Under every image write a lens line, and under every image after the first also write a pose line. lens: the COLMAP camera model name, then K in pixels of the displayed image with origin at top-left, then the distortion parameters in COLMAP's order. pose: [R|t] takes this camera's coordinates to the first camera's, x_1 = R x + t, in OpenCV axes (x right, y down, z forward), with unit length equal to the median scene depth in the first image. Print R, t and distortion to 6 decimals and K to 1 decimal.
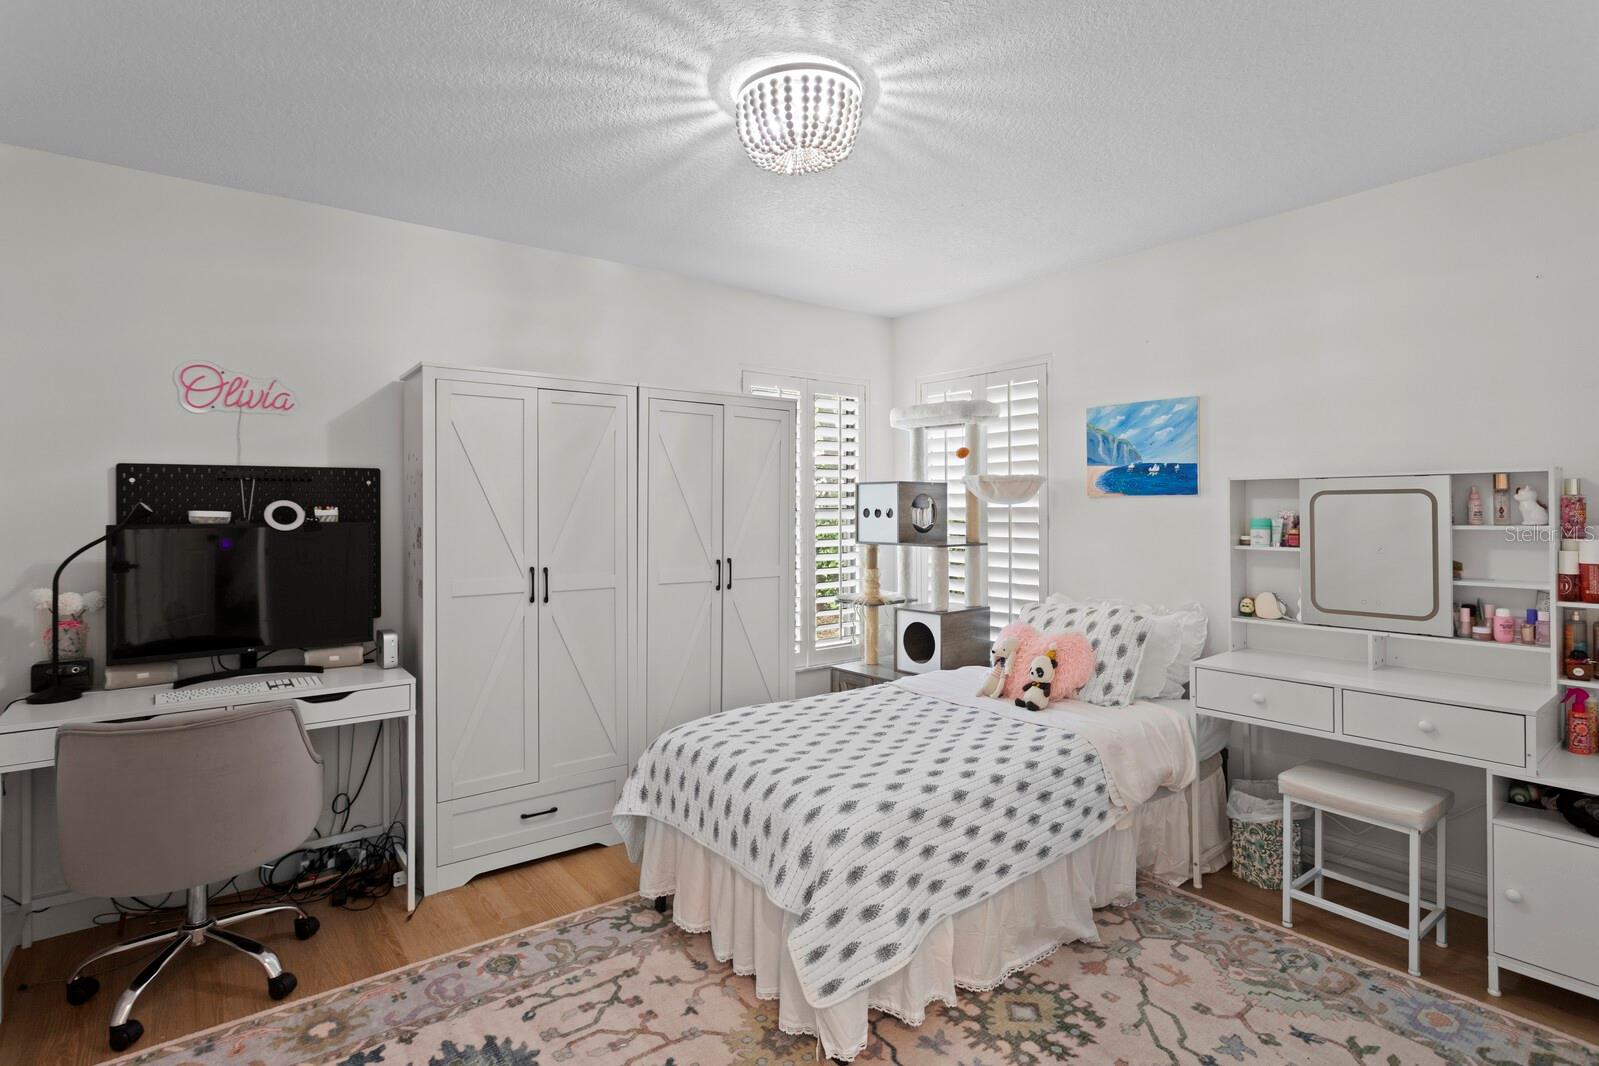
lens RADIAL K [[810.7, 0, 801.9], [0, 810.7, 522.2], [0, 0, 1]] dist [-0.017788, 0.011161]
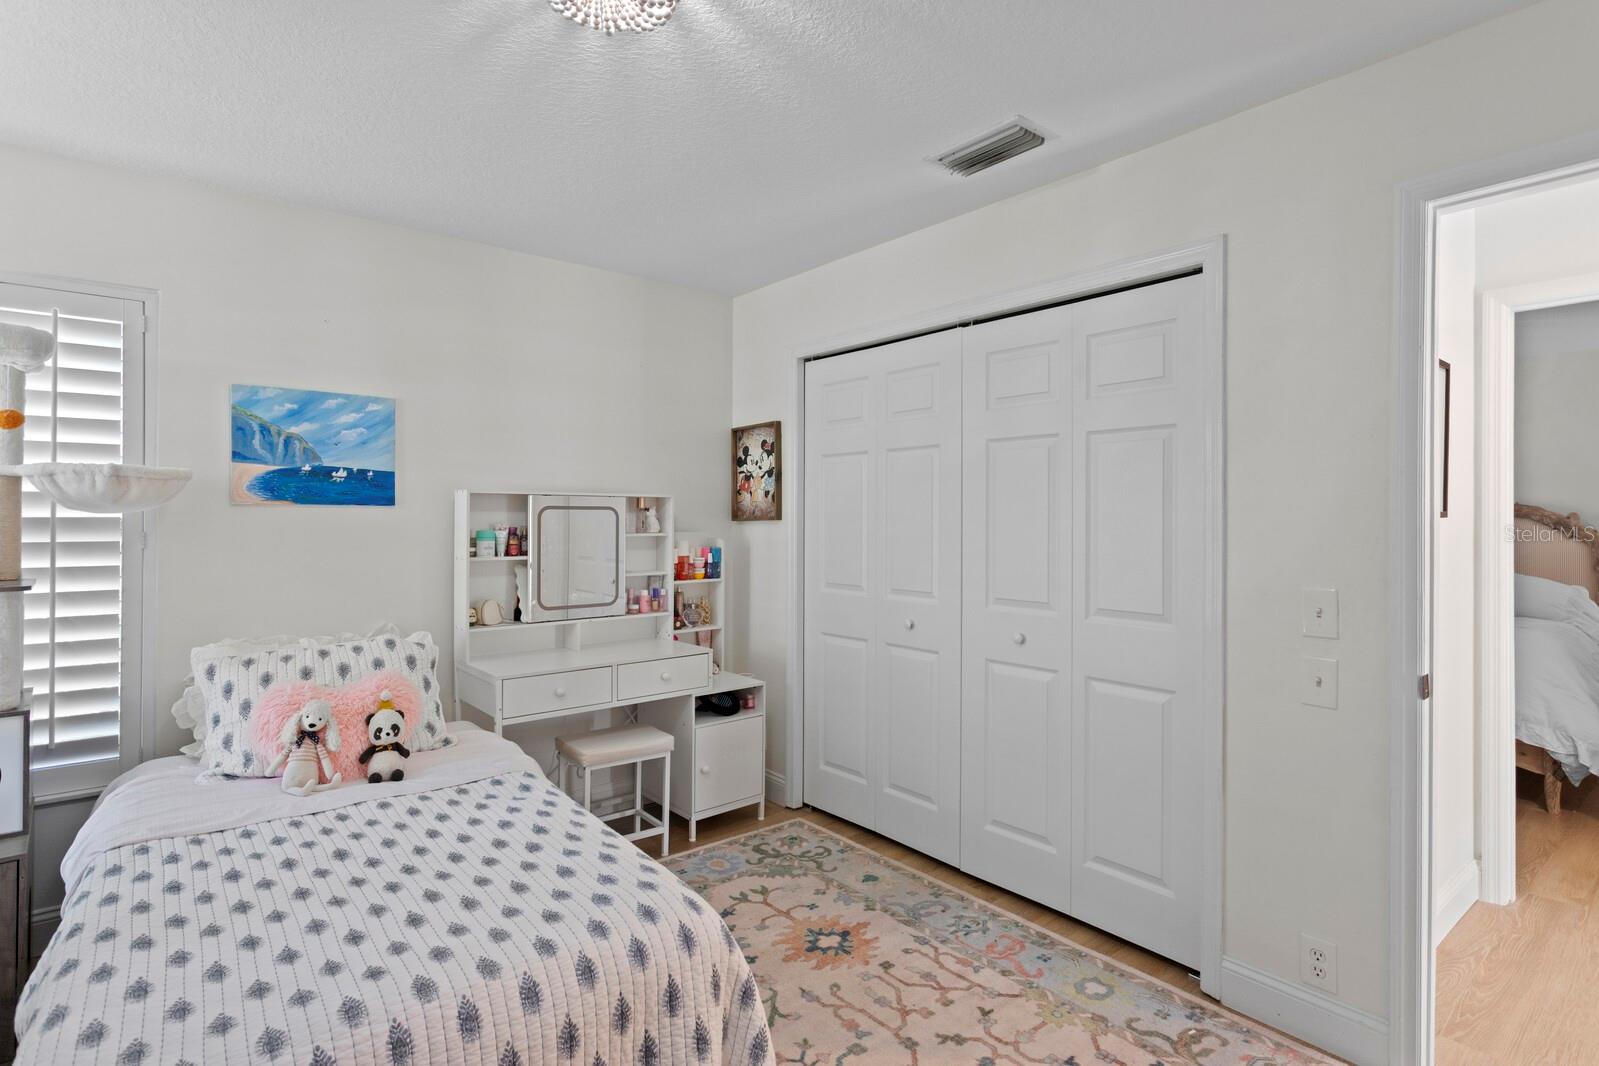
lens RADIAL K [[810.7, 0, 801.9], [0, 810.7, 522.2], [0, 0, 1]] dist [-0.017788, 0.011161]
pose [[-0.051633, 0.000241, 0.998666, -0.443691], [0.011856, 0.999930, 0.000371, -0.009782], [-0.998596, 0.011860, -0.051632, 0.565979]]
